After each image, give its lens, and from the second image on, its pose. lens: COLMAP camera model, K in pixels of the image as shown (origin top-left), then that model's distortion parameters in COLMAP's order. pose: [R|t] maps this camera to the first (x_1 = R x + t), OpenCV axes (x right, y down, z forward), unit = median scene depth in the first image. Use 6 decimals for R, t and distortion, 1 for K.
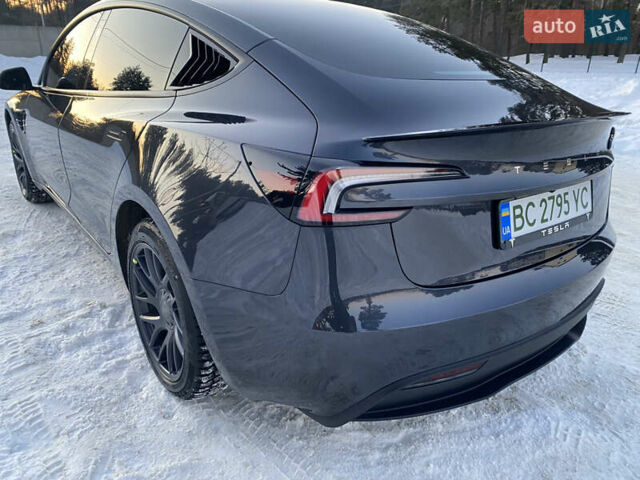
lens RADIAL K [[480.5, 0, 320.3], [0, 480.5, 242.8], [0, 0, 1]] dist [0.009388, -0.008905]
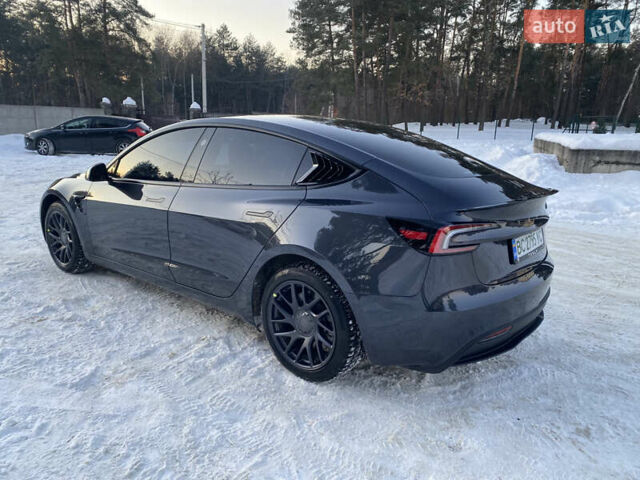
lens RADIAL K [[480.5, 0, 320.3], [0, 480.5, 242.8], [0, 0, 1]] dist [0.009388, -0.008905]
pose [[0.975351, -0.059281, 0.212547, -0.628886], [0.085715, 0.989380, -0.117392, 0.070984], [-0.203330, 0.132717, 0.970074, -0.576261]]
